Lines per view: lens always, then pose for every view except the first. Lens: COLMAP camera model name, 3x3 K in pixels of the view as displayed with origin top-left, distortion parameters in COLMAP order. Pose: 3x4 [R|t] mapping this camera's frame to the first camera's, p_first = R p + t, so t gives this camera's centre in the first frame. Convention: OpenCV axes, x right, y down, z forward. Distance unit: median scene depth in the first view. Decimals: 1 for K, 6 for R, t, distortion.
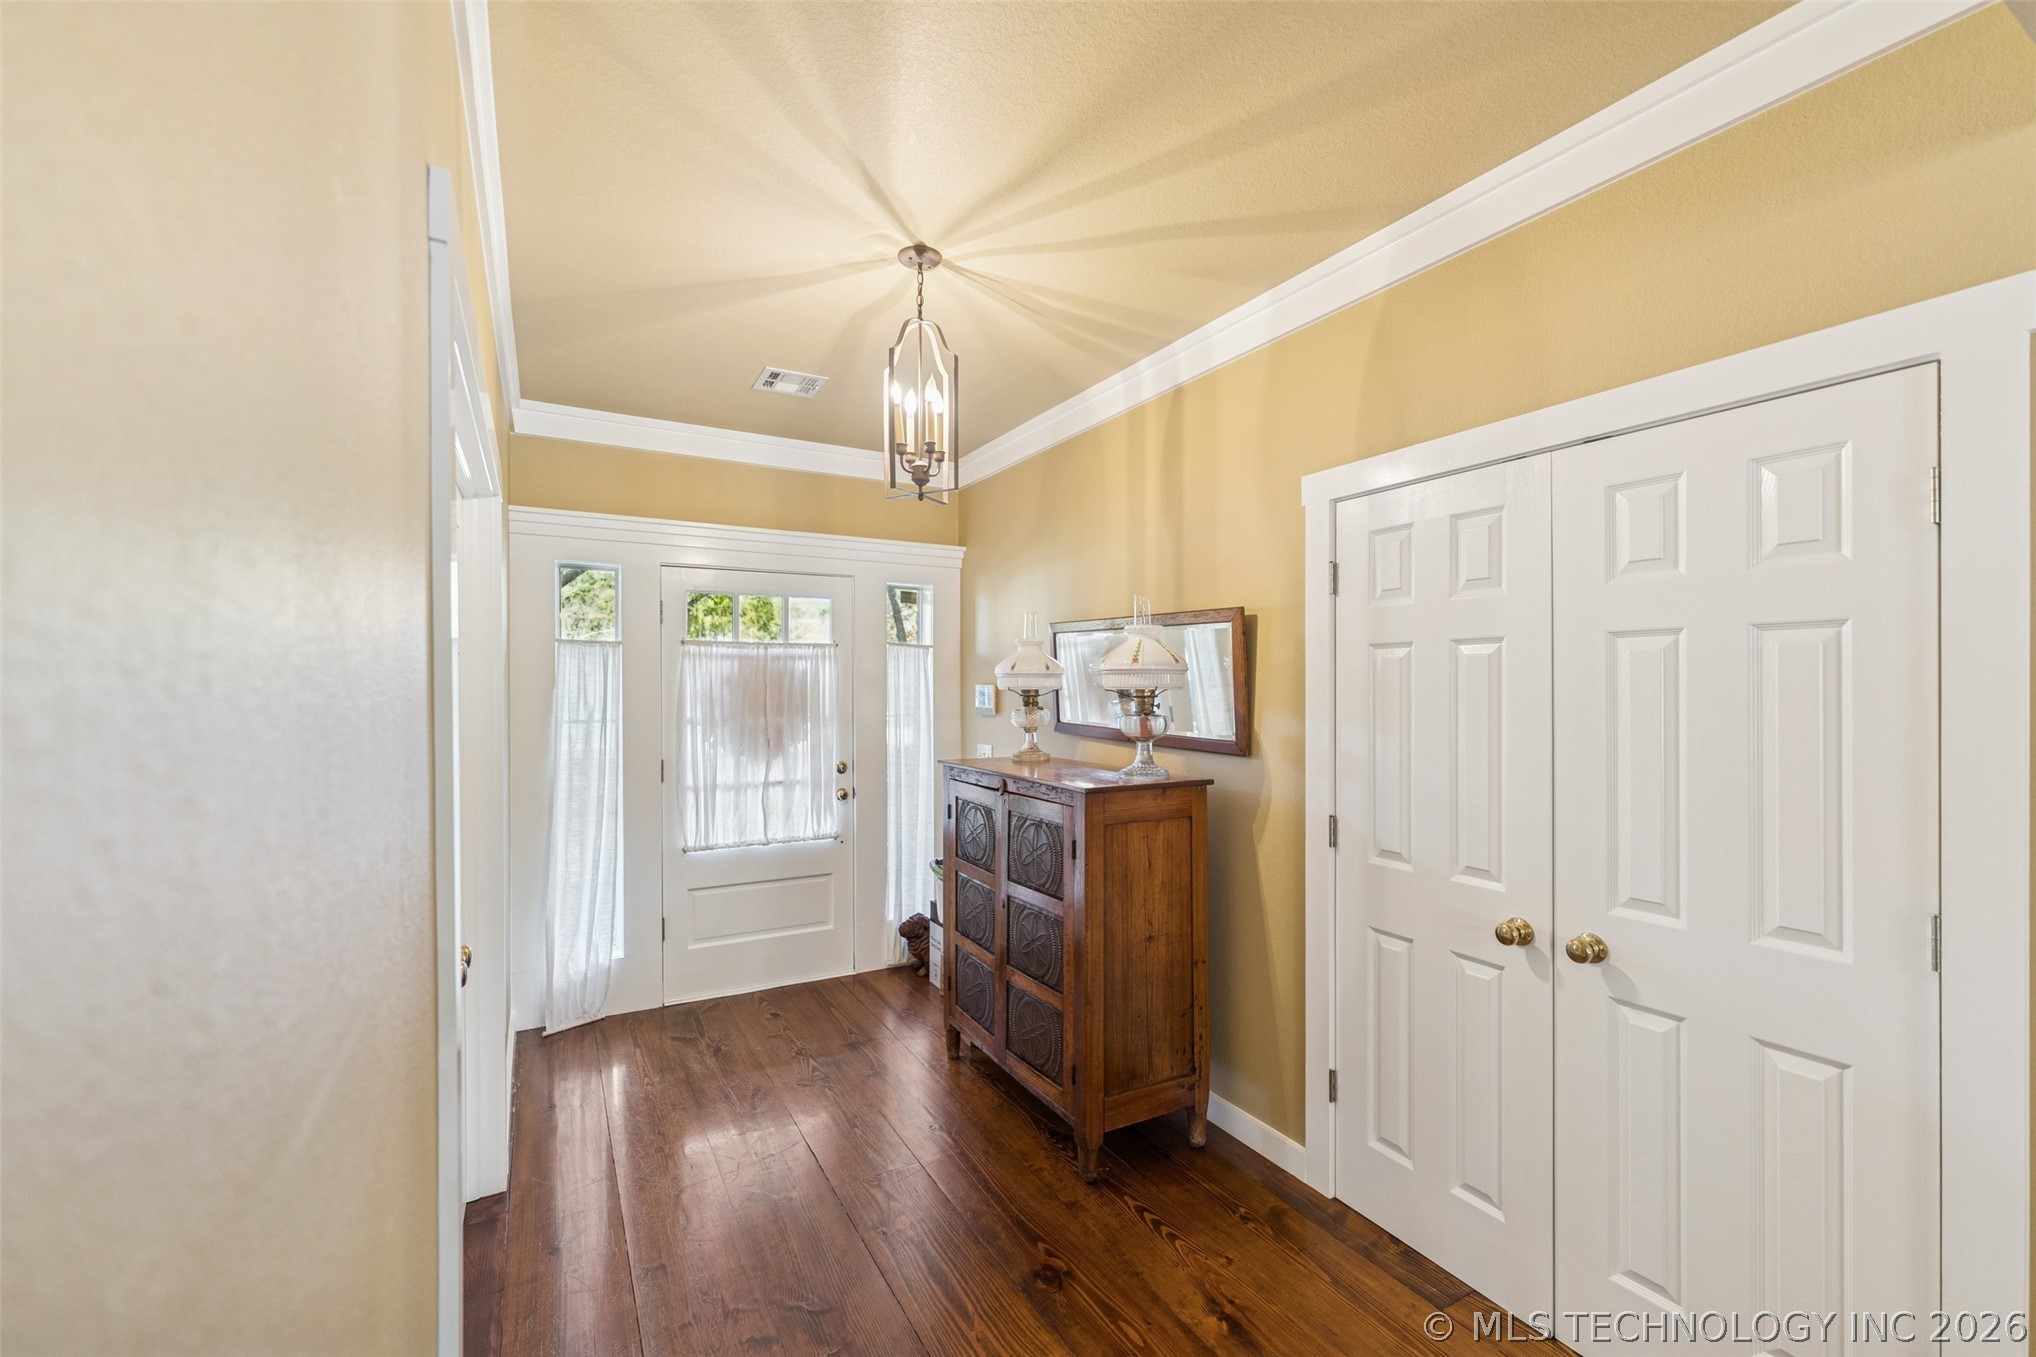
lens RADIAL K [[830.9, 0, 1031.7], [0, 830.9, 690.7], [0, 0, 1]] dist [0.006653, -0.001034]
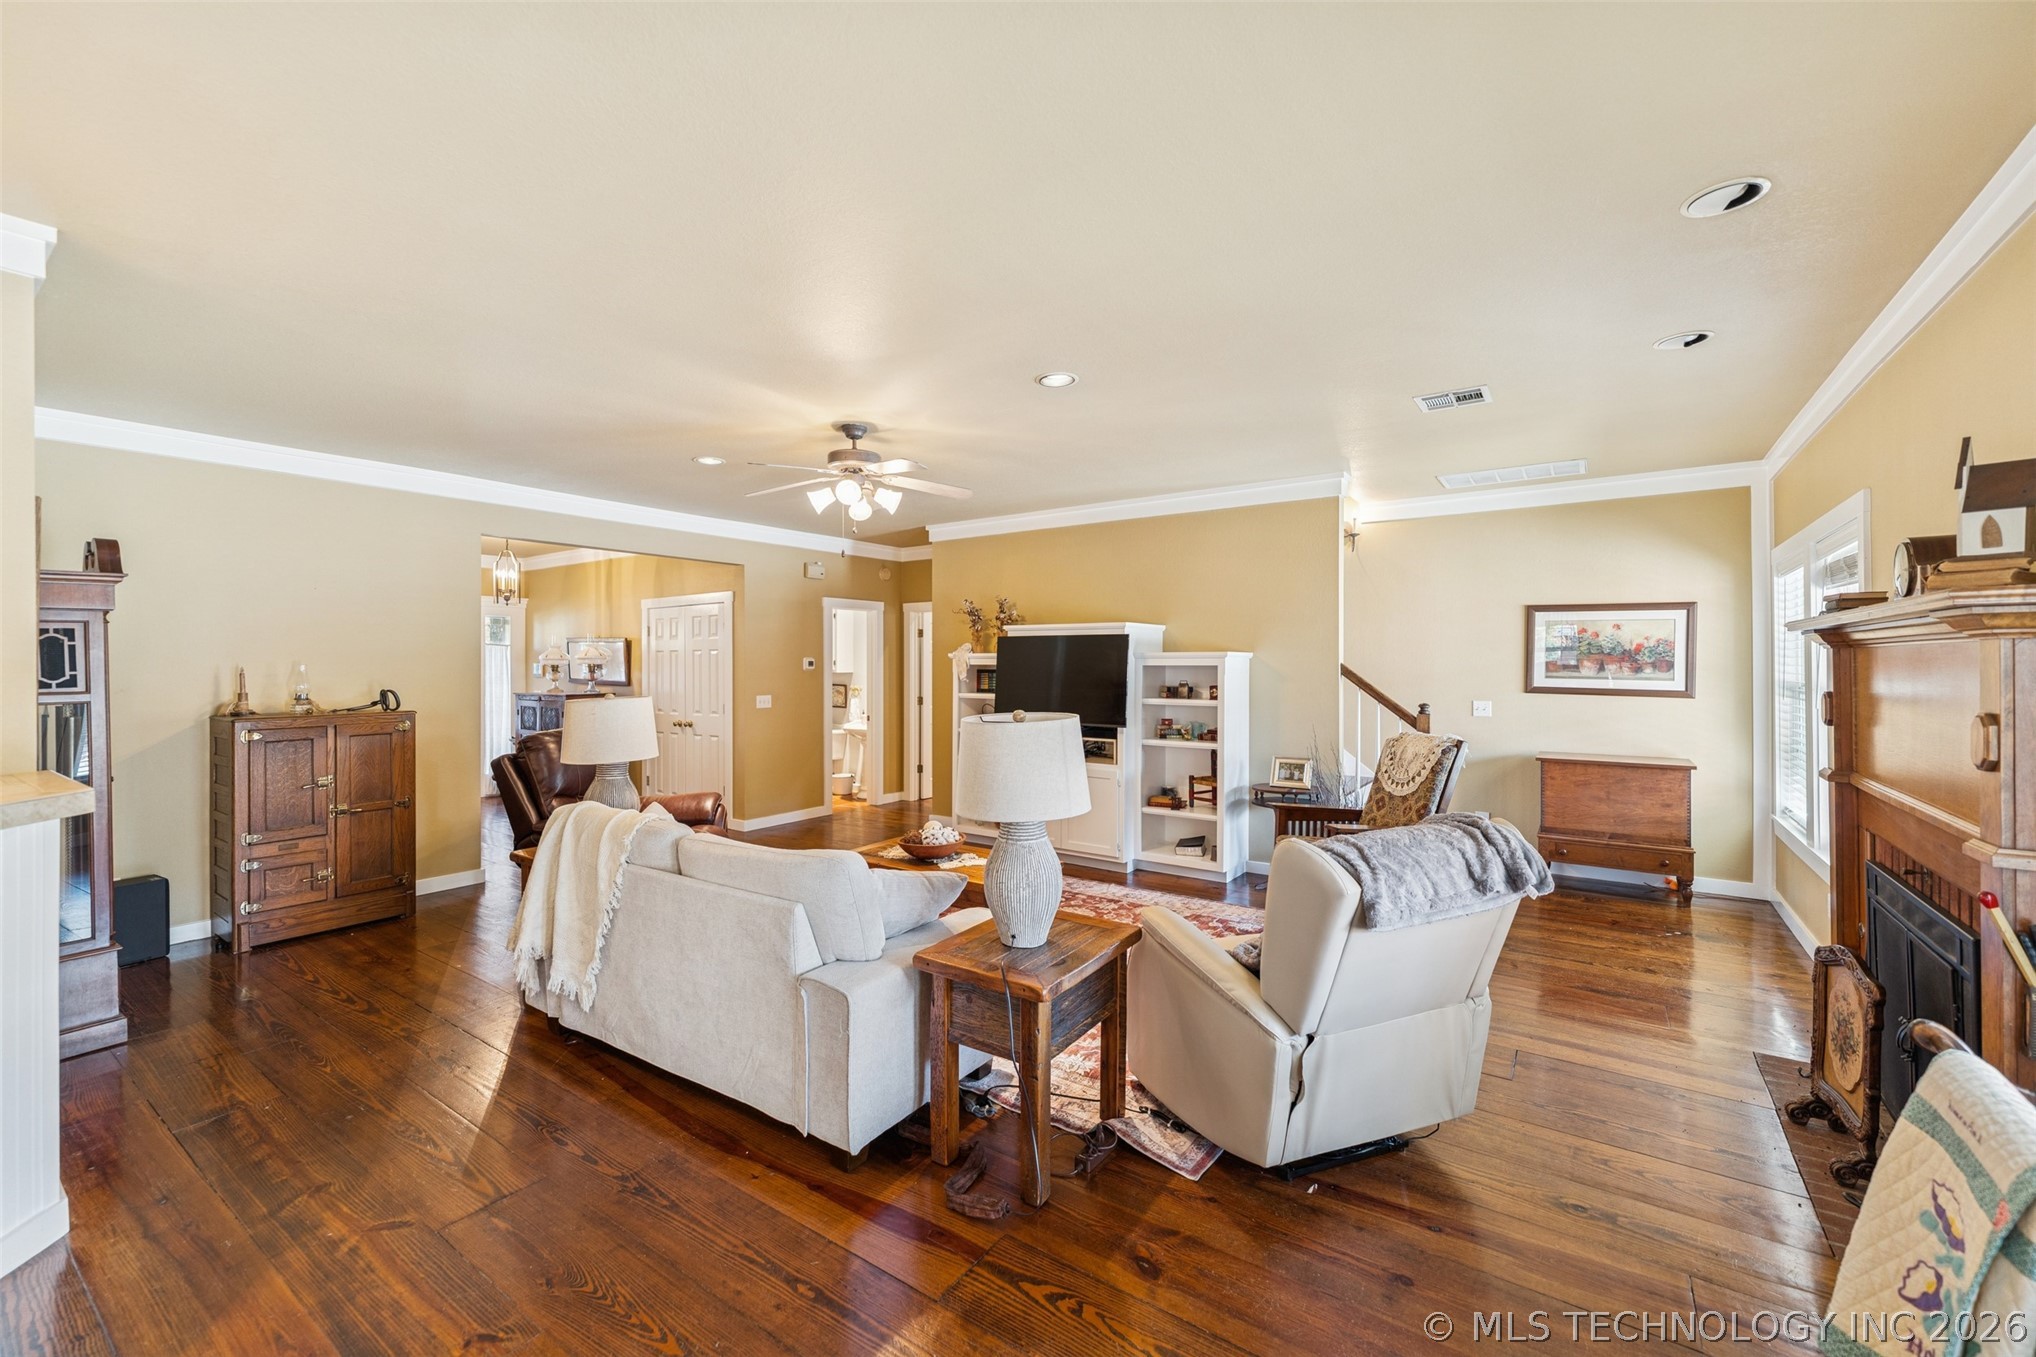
lens RADIAL K [[830.9, 0, 1018.0], [0, 830.9, 661.2], [0, 0, 1]] dist [0.006653, -0.001034]
pose [[0.907109, -0.002484, 0.420889, 0.216825], [0.006027, 0.999957, -0.007088, 0.014661], [-0.420853, 0.008966, 0.907085, -1.967087]]
